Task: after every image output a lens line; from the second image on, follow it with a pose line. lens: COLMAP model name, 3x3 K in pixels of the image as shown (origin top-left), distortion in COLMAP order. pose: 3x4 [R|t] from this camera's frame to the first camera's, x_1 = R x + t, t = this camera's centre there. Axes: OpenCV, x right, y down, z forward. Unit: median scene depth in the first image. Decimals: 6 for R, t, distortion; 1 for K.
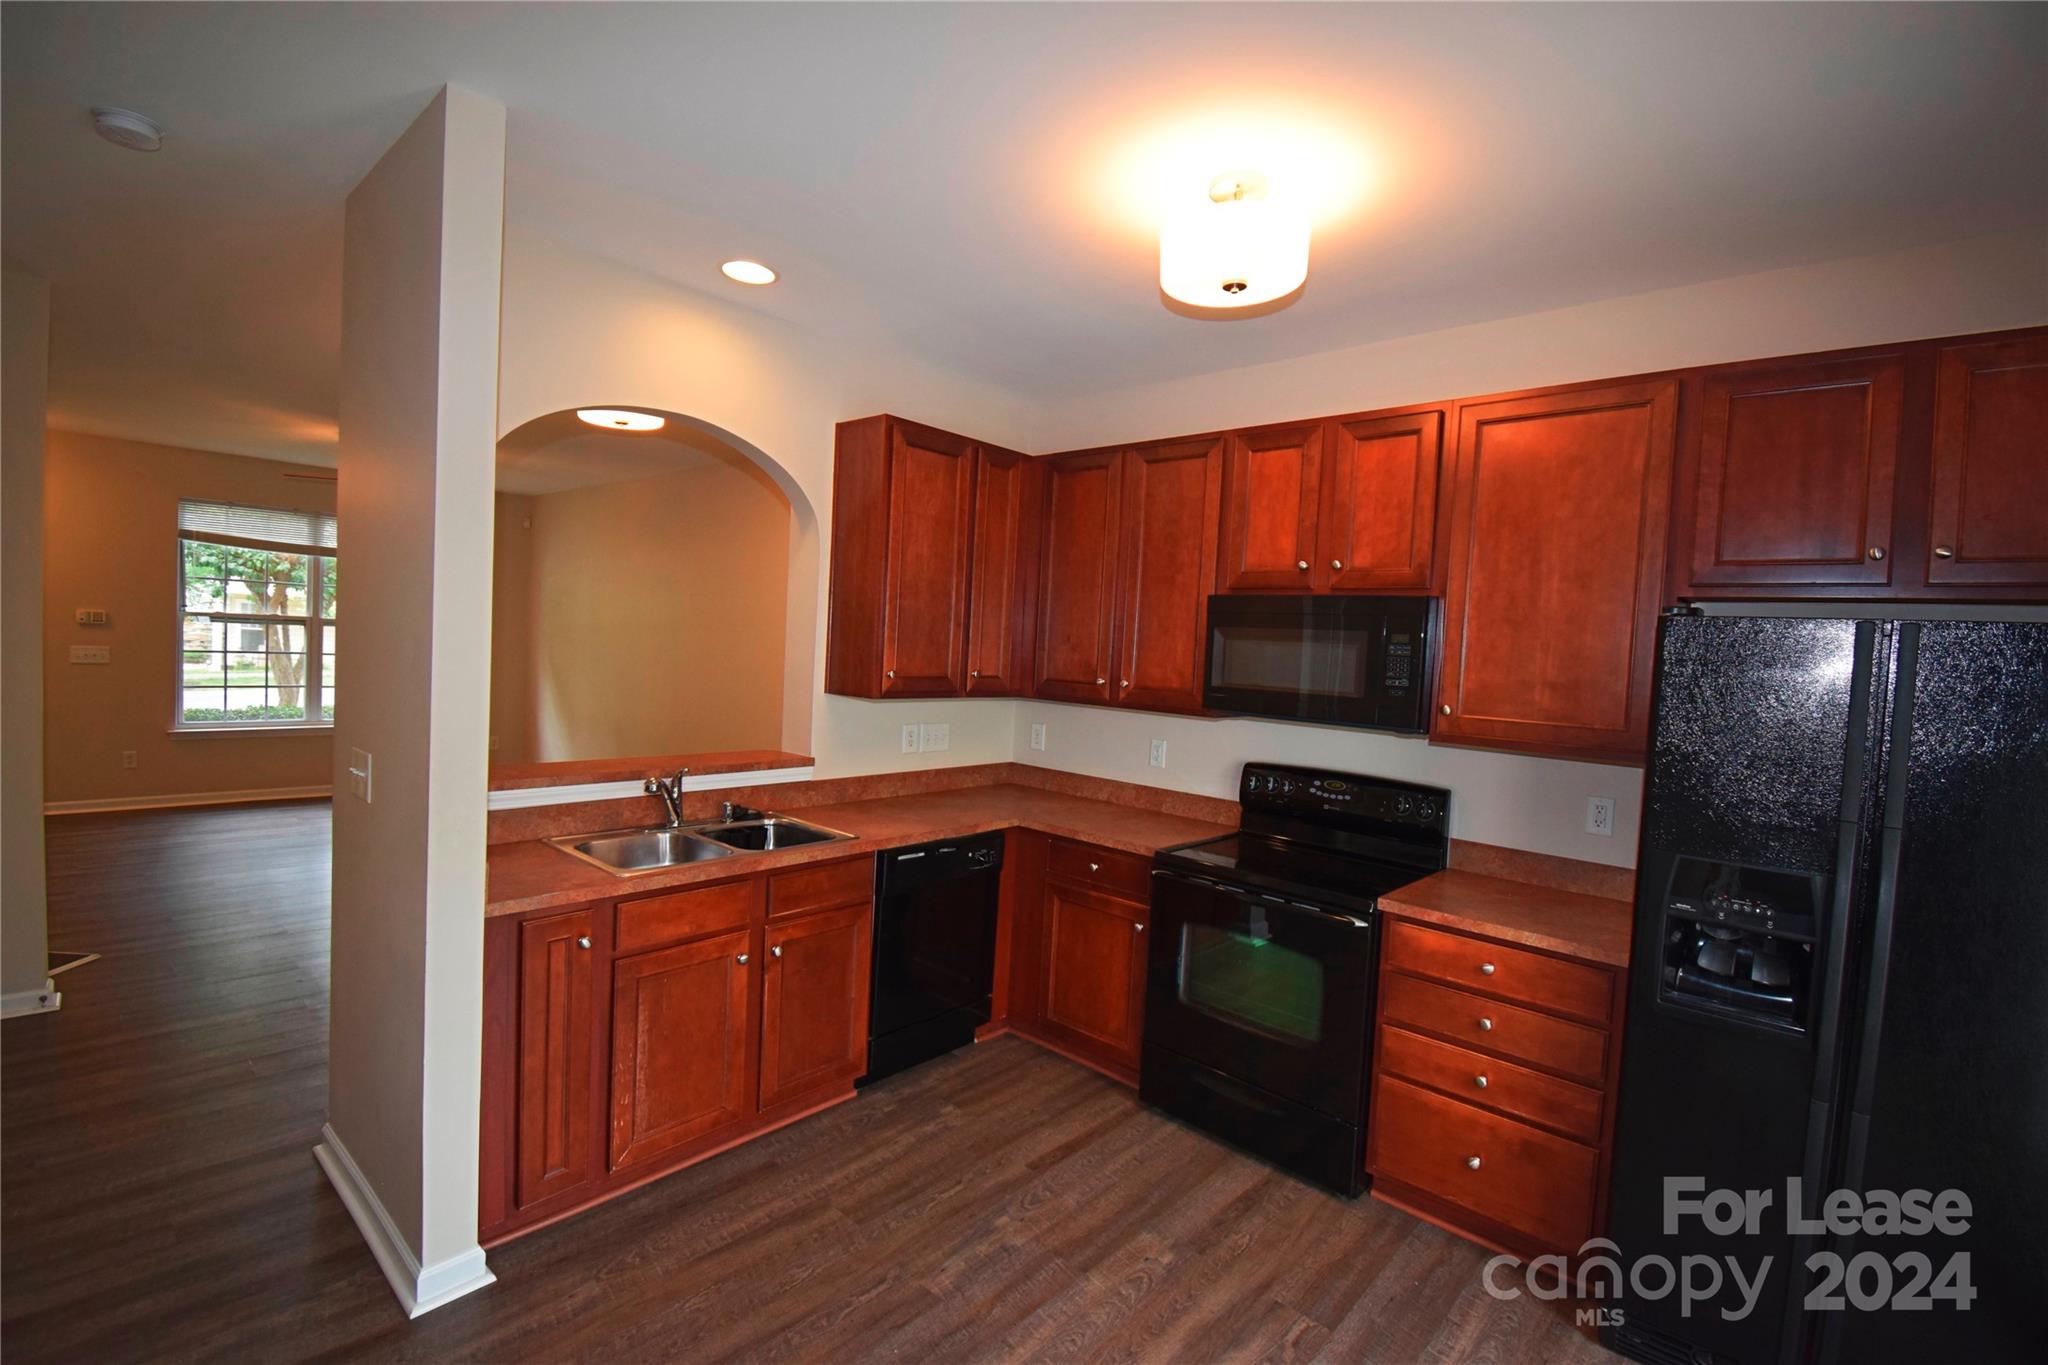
lens RADIAL K [[916.0, 0, 1018.6], [0, 916.0, 683.1], [0, 0, 1]] dist [0.019239, -0.024310]
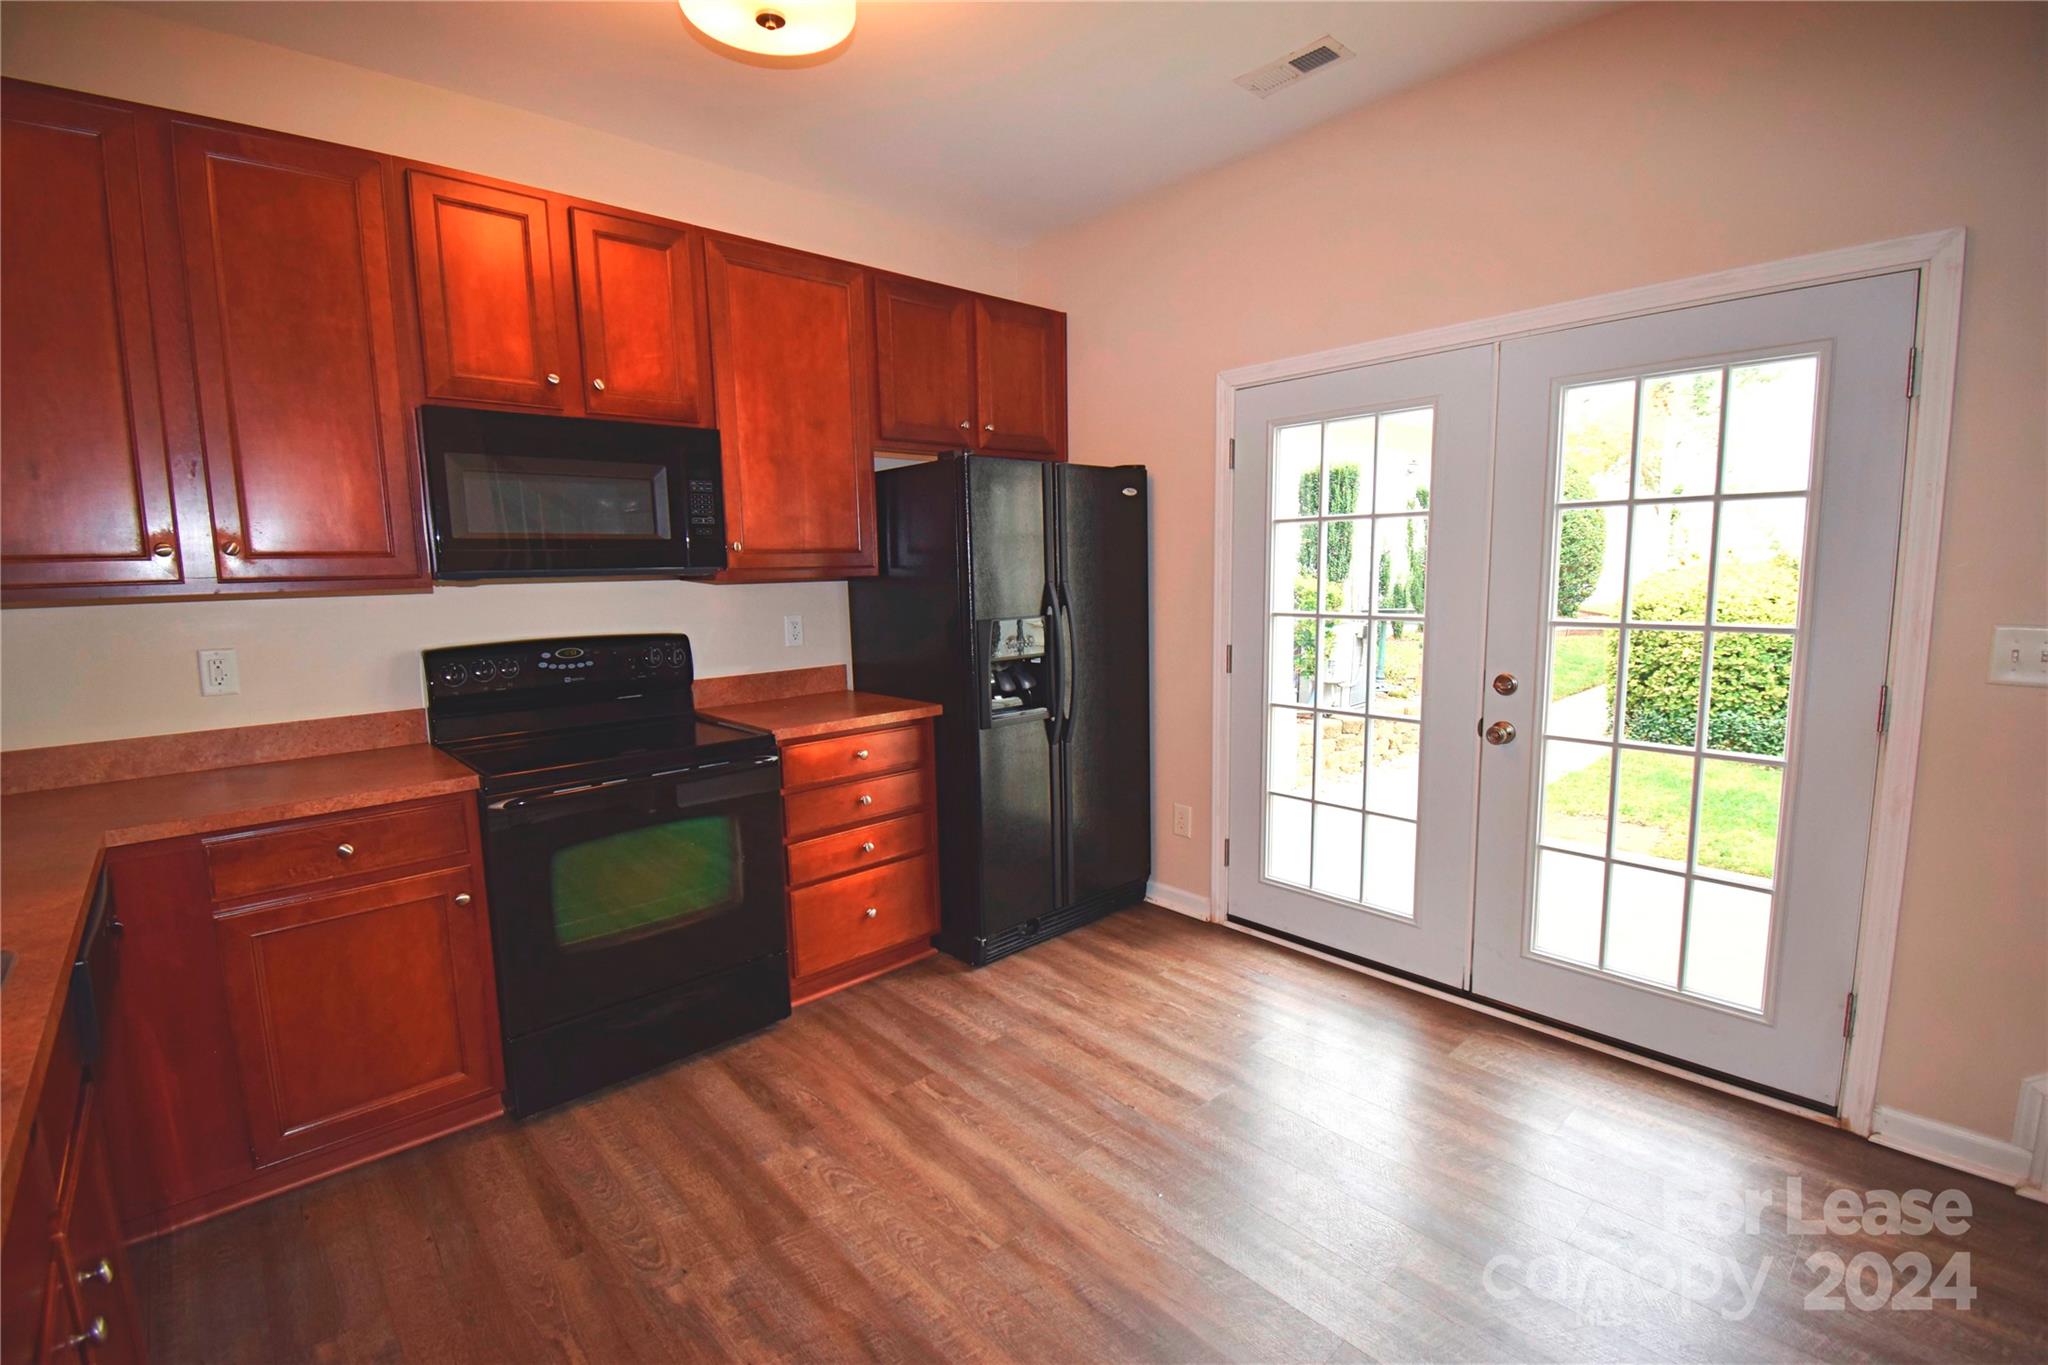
lens RADIAL K [[898.1, 0, 1051.4], [0, 898.1, 681.7], [0, 0, 1]] dist [-0.002380, -0.000297]
pose [[0.080061, -0.183518, 0.979751, -0.536057], [0.069759, 0.981528, 0.178150, 0.024196], [-0.994346, 0.054084, 0.091384, 0.582691]]
